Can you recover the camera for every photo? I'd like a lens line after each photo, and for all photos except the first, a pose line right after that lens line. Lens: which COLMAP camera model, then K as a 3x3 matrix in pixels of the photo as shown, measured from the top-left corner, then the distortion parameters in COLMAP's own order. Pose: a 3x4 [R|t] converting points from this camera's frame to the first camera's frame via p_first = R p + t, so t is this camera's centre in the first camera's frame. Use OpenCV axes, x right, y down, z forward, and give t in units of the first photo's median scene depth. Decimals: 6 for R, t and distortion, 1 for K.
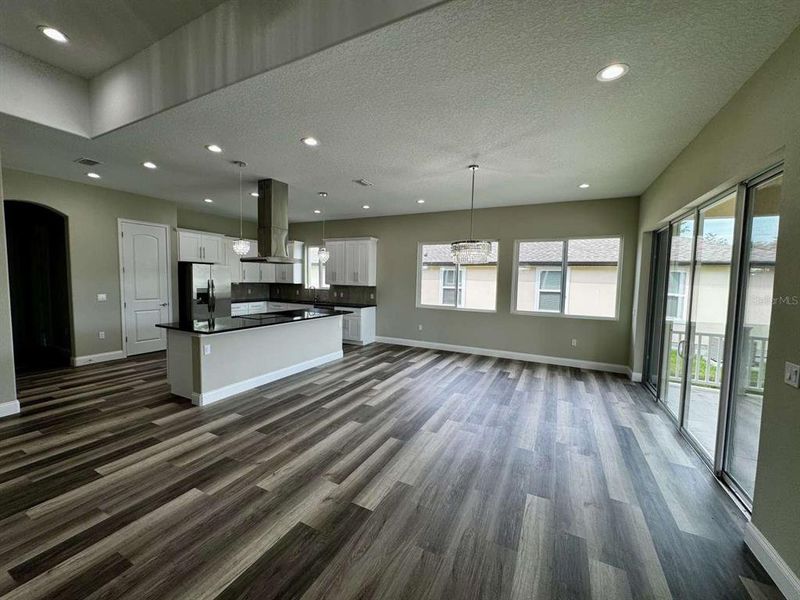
lens RADIAL K [[330.5, 0, 384.4], [0, 330.5, 304.8], [0, 0, 1]] dist [-0.006409, 0.000195]
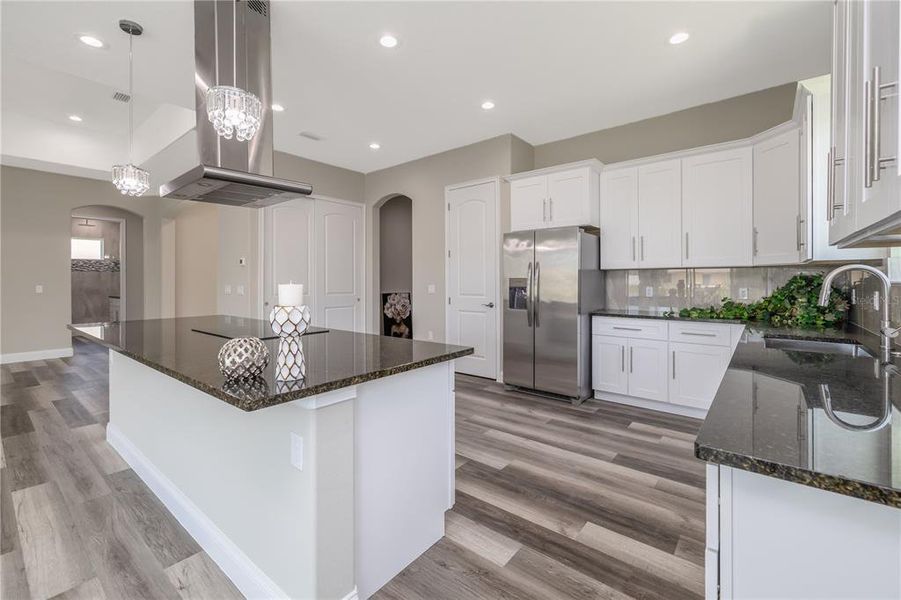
lens RADIAL K [[381.9, 0, 454.0], [0, 381.9, 283.8], [0, 0, 1]] dist [0.008903, -0.000201]
pose [[-0.151445, -0.009408, -0.988421, 0.059130], [-0.078821, 0.996885, 0.002589, -0.035429], [0.985318, 0.078301, -0.151715, 1.006956]]
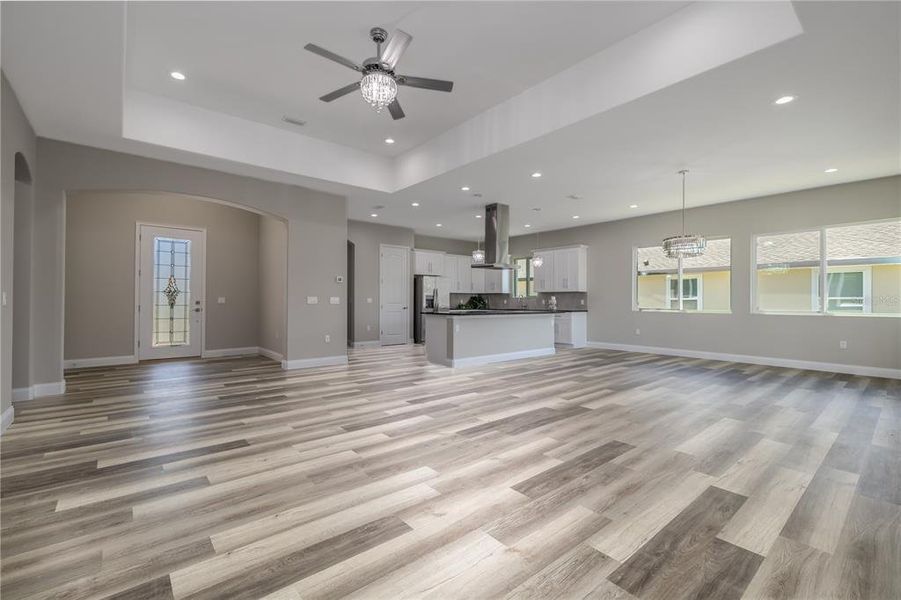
lens RADIAL K [[385.5, 0, 414.4], [0, 385.5, 295.0], [0, 0, 1]] dist [0.010027, -0.000883]
pose [[0.908143, -0.018801, -0.418238, -0.010373], [-0.024910, 0.994795, -0.098807, 0.091823], [0.417919, 0.100150, 0.902947, -0.321788]]
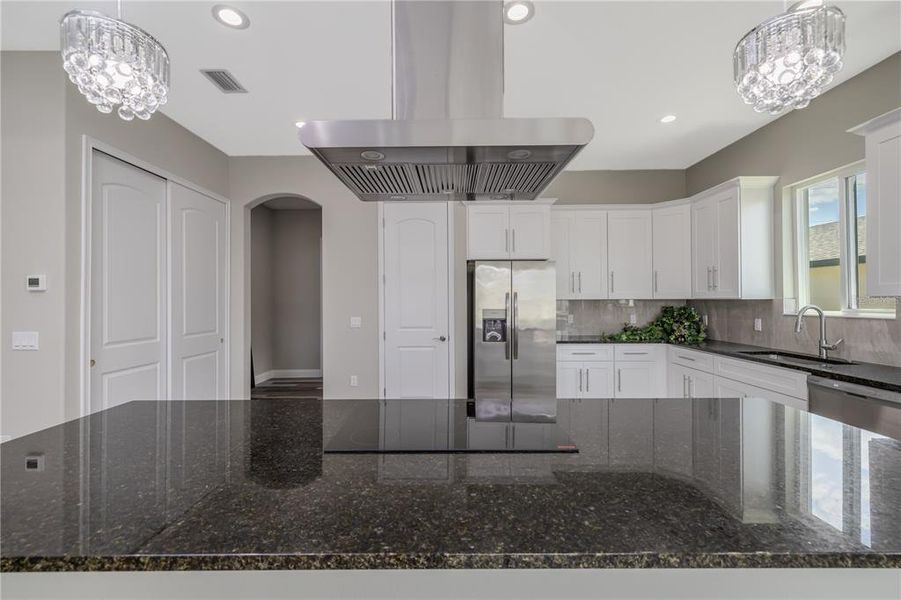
lens RADIAL K [[381.9, 0, 450.2], [0, 381.9, 299.2], [0, 0, 1]] dist [0.008903, -0.000201]
pose [[0.479652, -0.024795, -0.877108, -0.080518], [-0.055995, 0.996698, -0.058797, -0.028567], [0.875670, 0.077316, 0.476680, 0.674204]]
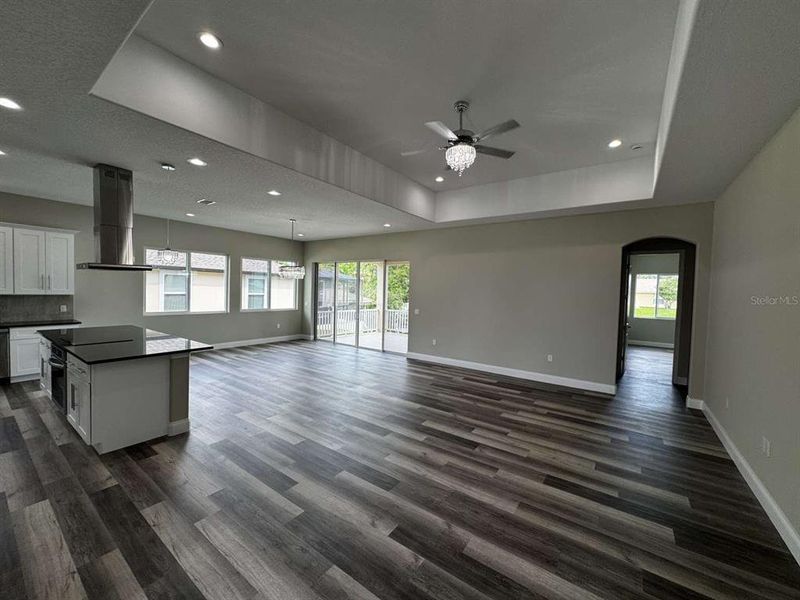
lens RADIAL K [[330.5, 0, 420.2], [0, 330.5, 300.1], [0, 0, 1]] dist [-0.006409, 0.000195]
pose [[0.081254, -0.049467, 0.995465, -0.819373], [0.047273, 0.997835, 0.045726, -0.045310], [-0.995572, 0.043343, 0.083416, 0.139531]]
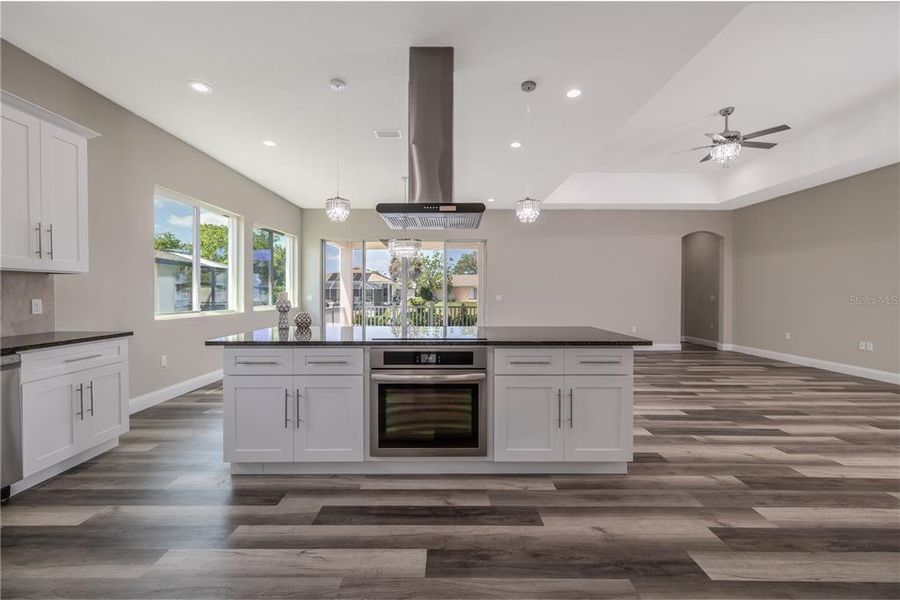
lens RADIAL K [[381.5, 0, 458.0], [0, 381.5, 299.2], [0, 0, 1]] dist [0.008903, -0.000201]
pose [[-0.519469, -0.025681, 0.854103, -0.645065], [0.057524, 0.996230, 0.064941, -0.038545], [-0.852551, 0.082866, -0.516033, 0.960317]]
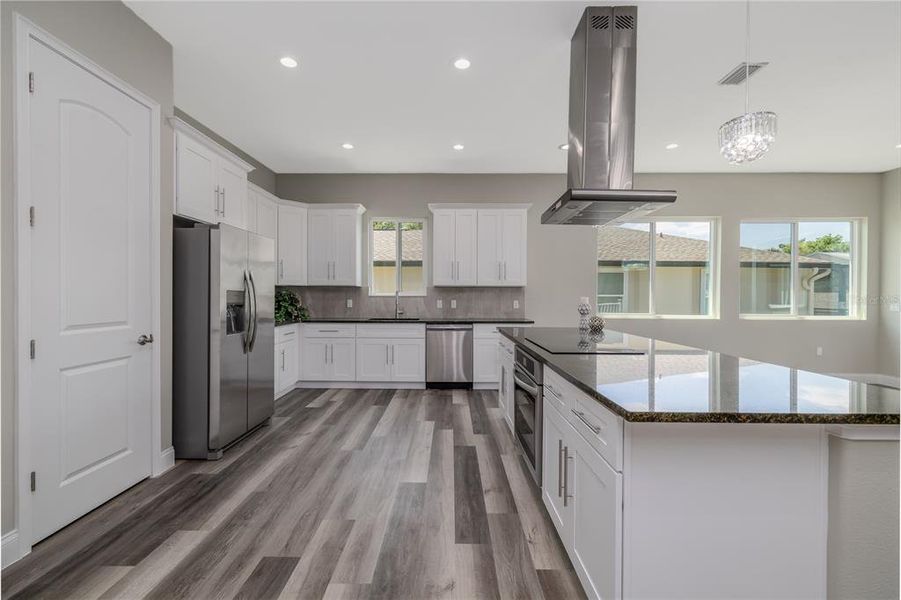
lens RADIAL K [[381.9, 0, 435.7], [0, 381.9, 300.6], [0, 0, 1]] dist [0.008903, -0.000201]
pose [[0.881141, -0.020050, 0.472429, -0.573772], [0.048218, 0.997702, -0.047590, -0.006916], [-0.470389, 0.064713, 0.880083, 0.509001]]
